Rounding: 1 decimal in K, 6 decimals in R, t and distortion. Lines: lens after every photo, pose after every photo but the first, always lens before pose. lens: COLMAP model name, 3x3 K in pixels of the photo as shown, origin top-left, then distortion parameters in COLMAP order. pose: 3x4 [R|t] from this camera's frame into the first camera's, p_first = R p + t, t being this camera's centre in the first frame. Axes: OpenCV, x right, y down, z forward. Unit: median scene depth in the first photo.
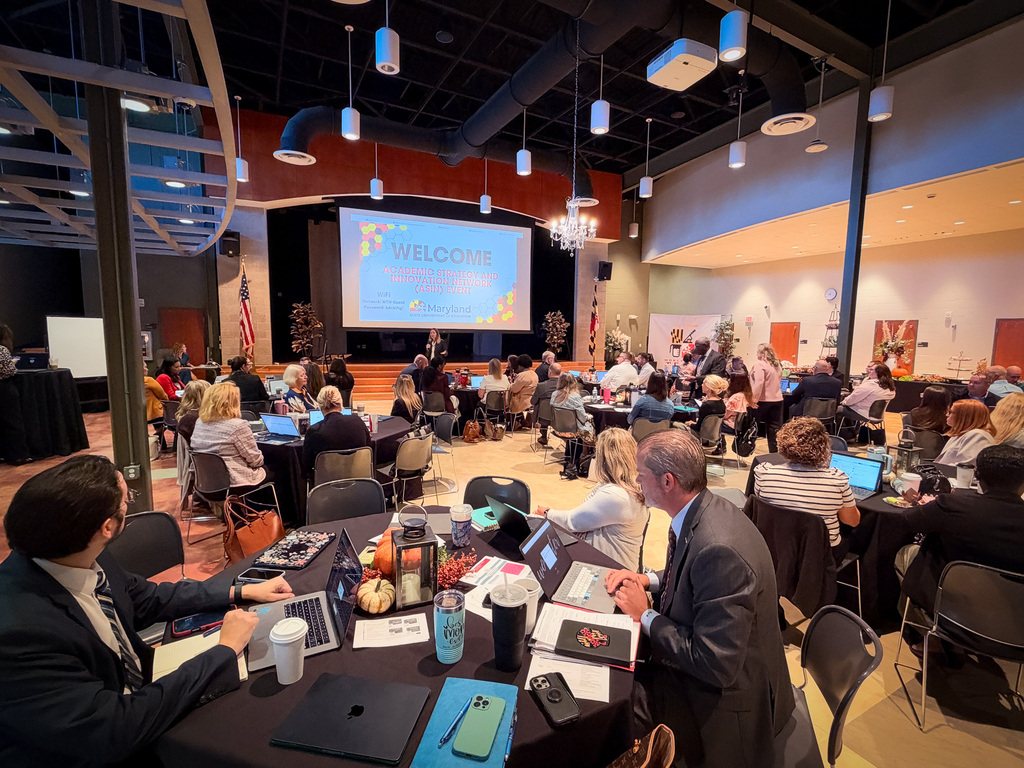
lens RADIAL K [[473.2, 0, 508.5], [0, 473.2, 385.9], [0, 0, 1]] dist [-0.008422, 0.000069]
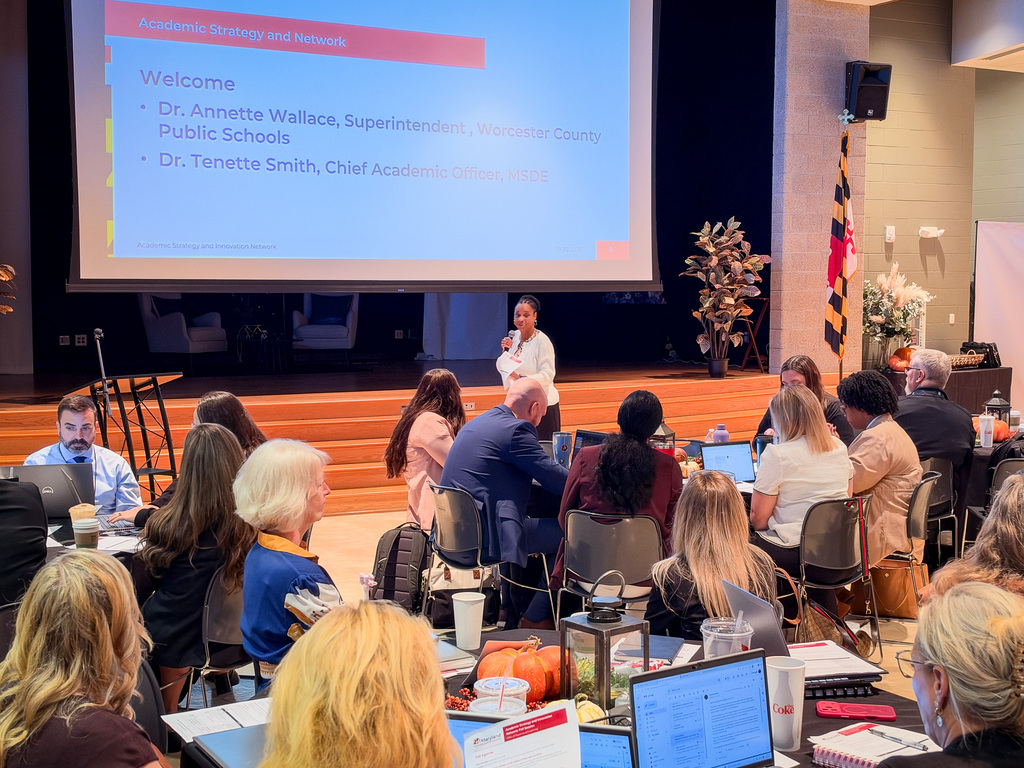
lens RADIAL K [[1352.0, 0, 512.1], [0, 1352.0, 384.6], [0, 0, 1]] dist [0.159419, 0.000000]
pose [[0.995144, -0.024977, 0.095204, -0.135031], [0.028645, 0.998891, -0.037362, -0.015249], [-0.094165, 0.039908, 0.994756, 0.098337]]
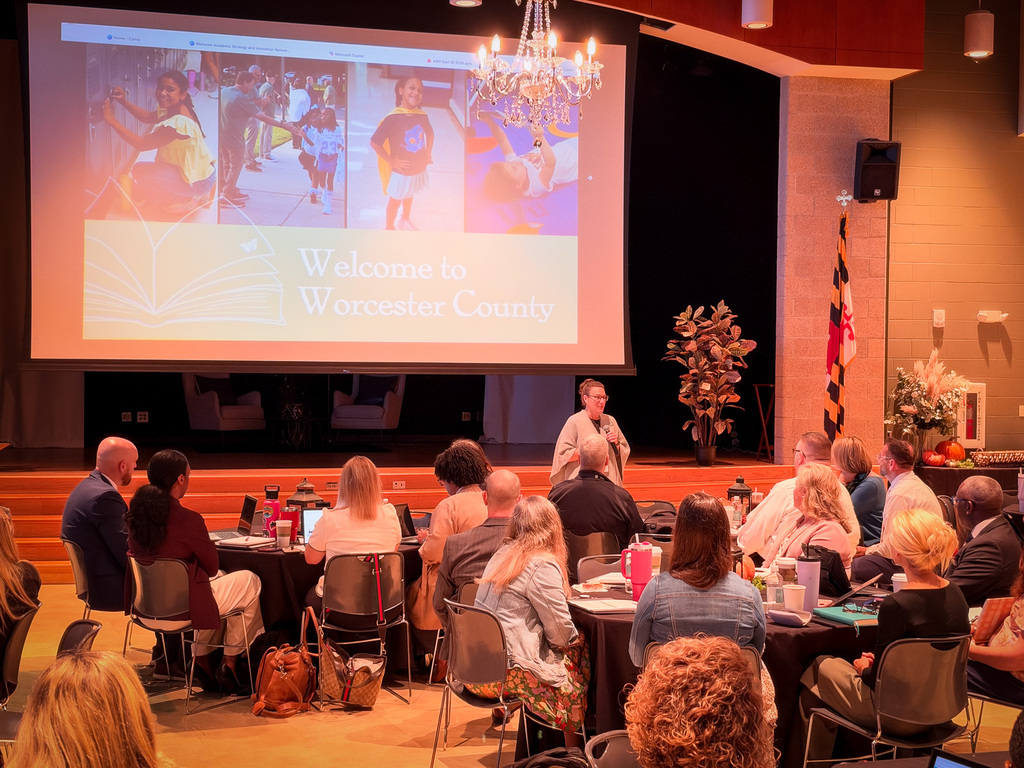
lens RADIAL K [[1558.2, 0, 515.4], [0, 1558.2, 389.5], [0, 0, 1]] dist [0.109175, 0.000000]
pose [[0.990557, -0.005295, -0.136999, 0.113513], [-0.008112, 0.995240, -0.097121, 0.000165], [0.136861, 0.097315, 0.985799, -0.028367]]
